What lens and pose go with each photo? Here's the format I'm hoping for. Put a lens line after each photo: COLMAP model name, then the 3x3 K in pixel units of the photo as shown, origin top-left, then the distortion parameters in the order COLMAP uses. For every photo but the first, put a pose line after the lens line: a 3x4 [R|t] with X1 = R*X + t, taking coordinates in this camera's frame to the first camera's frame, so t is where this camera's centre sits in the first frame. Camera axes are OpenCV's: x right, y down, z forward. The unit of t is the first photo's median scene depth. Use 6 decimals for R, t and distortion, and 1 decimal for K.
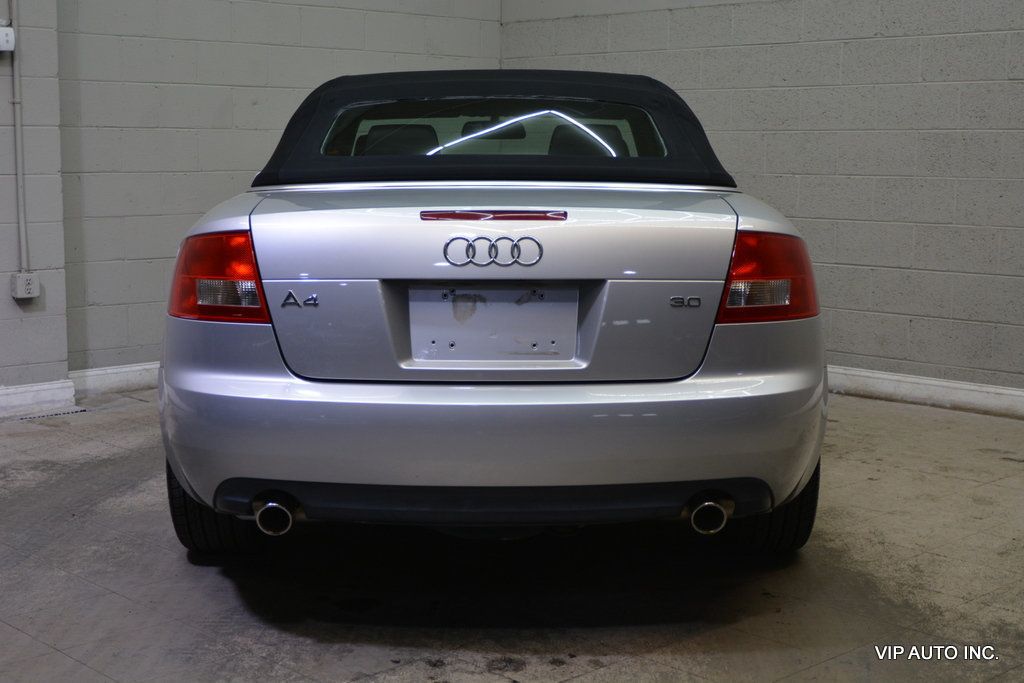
lens RADIAL K [[1454.2, 0, 512.0], [0, 1454.2, 341.5], [0, 0, 1]] dist [-0.021845, 0.018870]
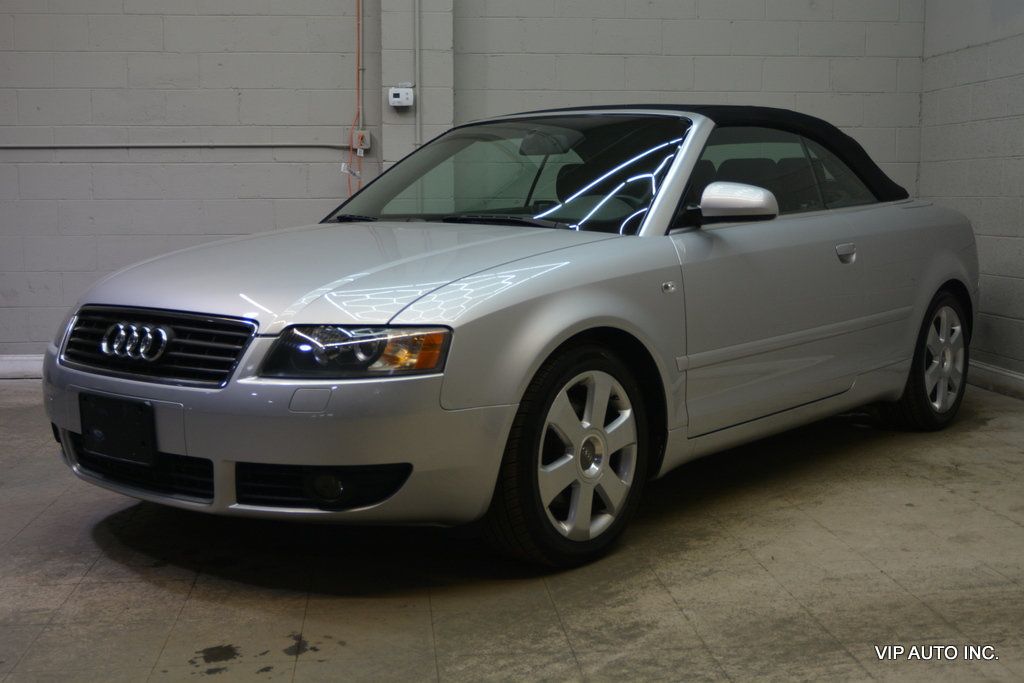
lens RADIAL K [[1262.8, 0, 512.0], [0, 1262.8, 341.5], [0, 0, 1]] dist [-0.010345, -0.002913]
pose [[0.782990, 0.065477, -0.618578, 0.497785], [-0.077086, 0.996993, 0.007958, 0.000627], [0.617239, 0.041453, 0.785683, 0.160503]]
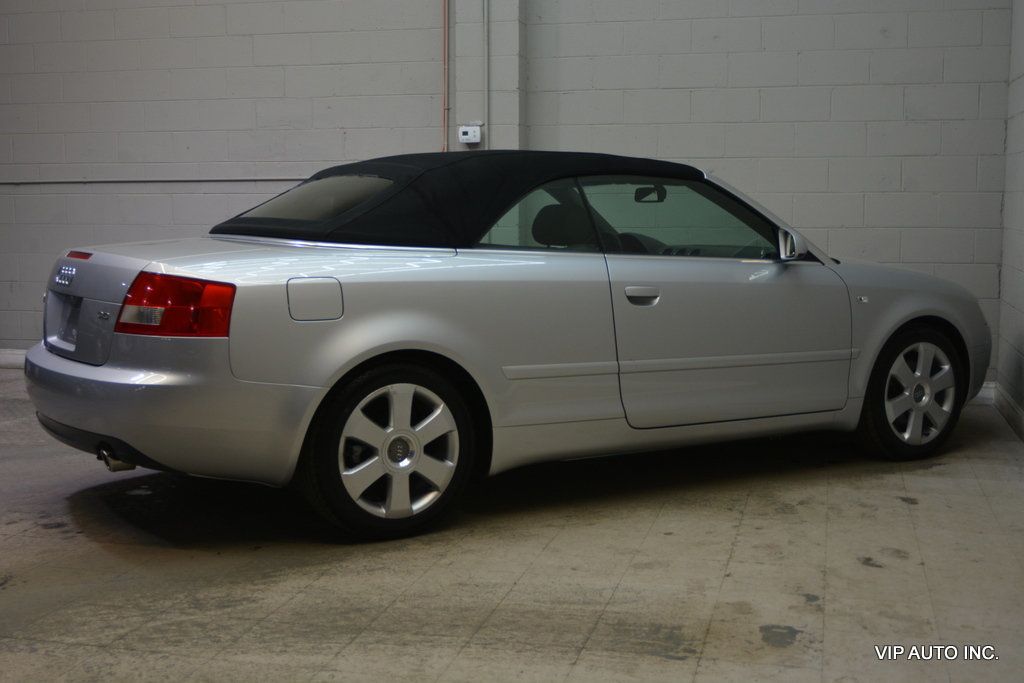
lens RADIAL K [[1299.2, 0, 512.0], [0, 1299.2, 341.5], [0, 0, 1]] dist [-0.003006, -0.004666]
pose [[0.525578, 0.090488, -0.845919, 0.864434], [-0.110065, 0.993203, 0.037859, -0.057114], [0.843595, 0.073208, 0.531966, 0.367051]]
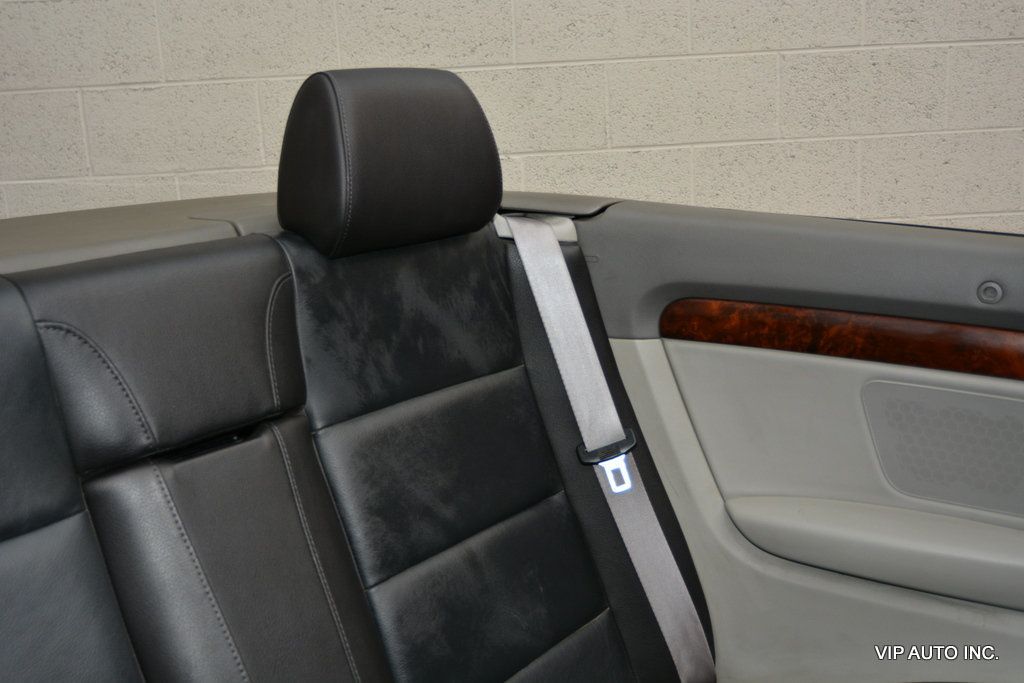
lens RADIAL K [[1005.5, 0, 512.0], [0, 1005.5, 341.5], [0, 0, 1]] dist [-0.019622, 0.012283]
pose [[0.674074, -0.213498, 0.707137, -0.079342], [0.152766, 0.976916, 0.149326, -0.128834], [-0.722694, 0.007370, 0.691129, 0.943800]]
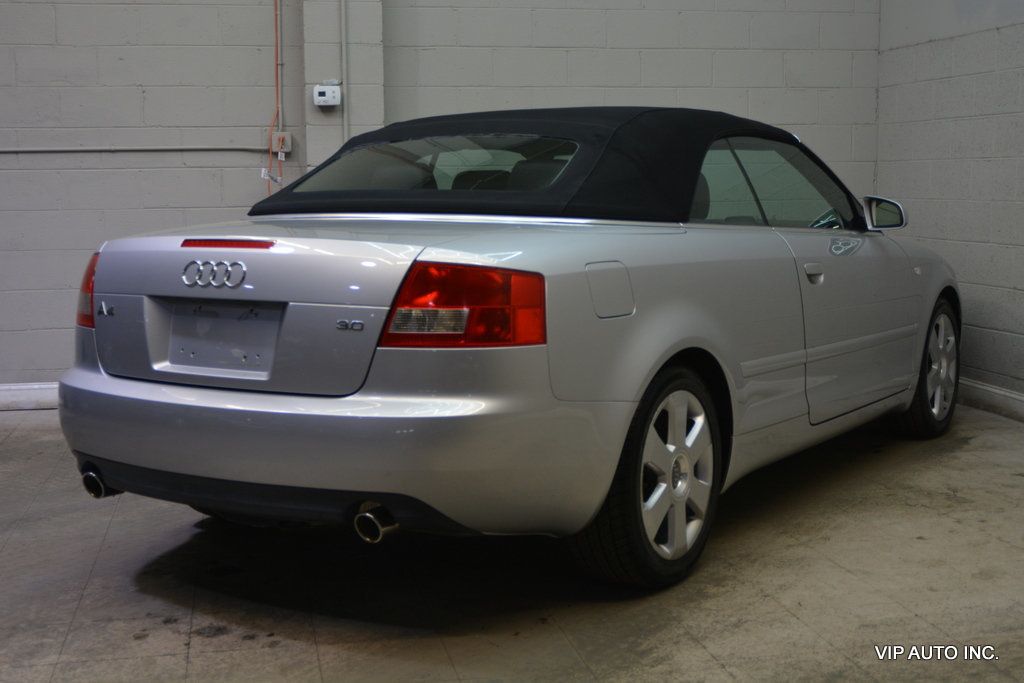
lens RADIAL K [[1387.0, 0, 512.0], [0, 1387.0, 341.5], [0, 0, 1]] dist [0.000982, -0.000305]
pose [[0.838707, 0.050782, -0.542211, 0.450880], [-0.058743, 0.998270, 0.002629, -0.014315], [0.541406, 0.029646, 0.840238, 0.112108]]
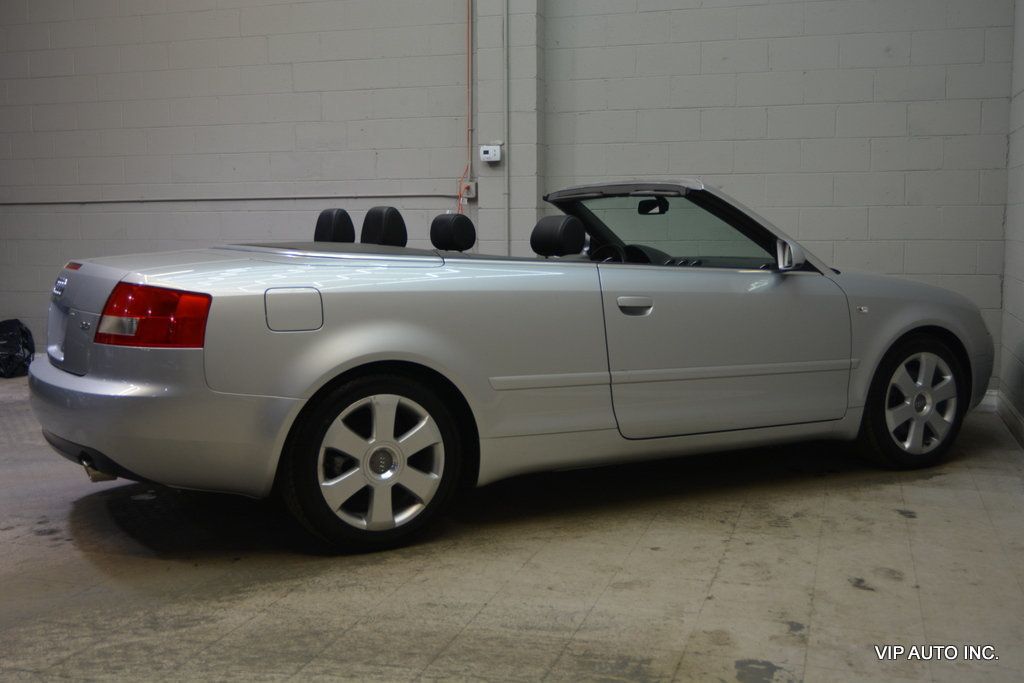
lens RADIAL K [[1128.7, 0, 512.0], [0, 1128.7, 341.5], [0, 0, 1]] dist [-0.009330, -0.003344]
pose [[0.480181, 0.087995, -0.872745, 0.787259], [-0.110259, 0.993119, 0.039468, -0.061371], [0.870212, 0.077276, 0.486579, 0.470715]]
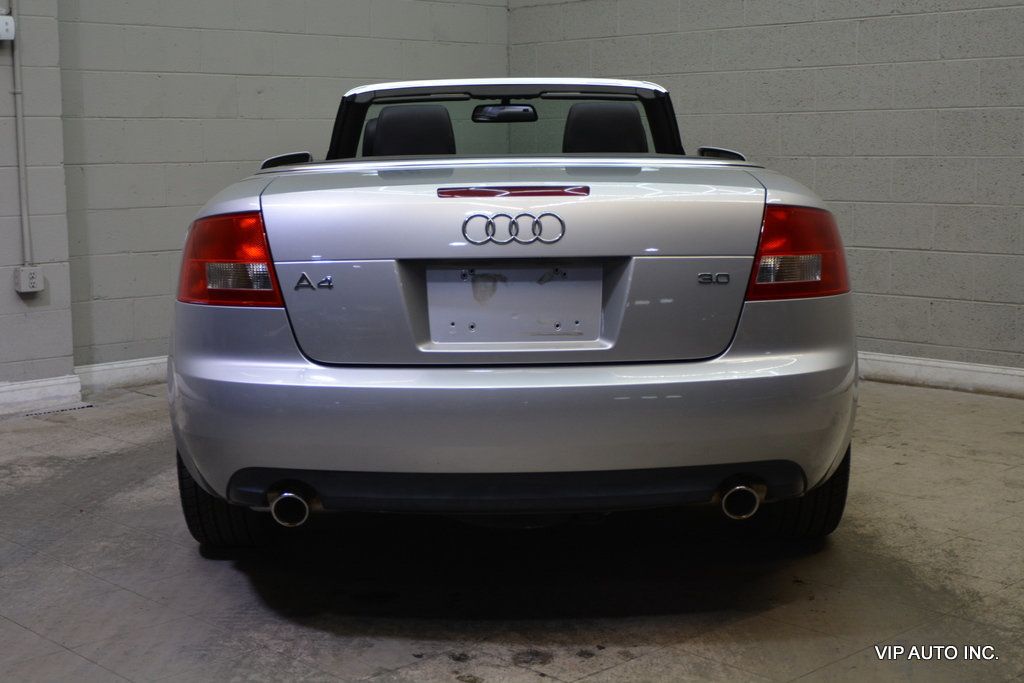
lens RADIAL K [[1452.6, 0, 512.0], [0, 1452.6, 341.5], [0, 0, 1]] dist [0.006205, -0.092213]
pose [[0.999903, -0.013537, -0.003309, -0.006802], [0.013545, 0.999905, 0.002642, 0.005896], [0.003273, -0.002687, 0.999991, 0.021201]]
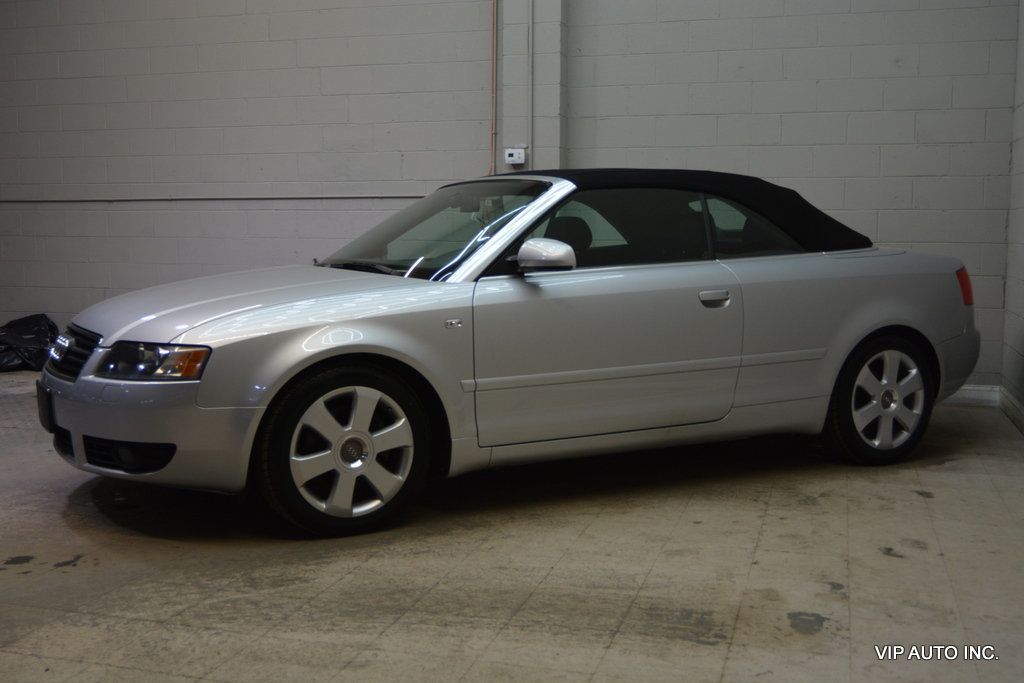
lens RADIAL K [[1142.0, 0, 512.0], [0, 1142.0, 341.5], [0, 0, 1]] dist [-0.008155, -0.002259]
pose [[0.494292, 0.087560, -0.864875, 0.822166], [-0.116973, 0.992565, 0.033635, -0.047841], [0.861390, 0.084542, 0.500859, 0.395717]]
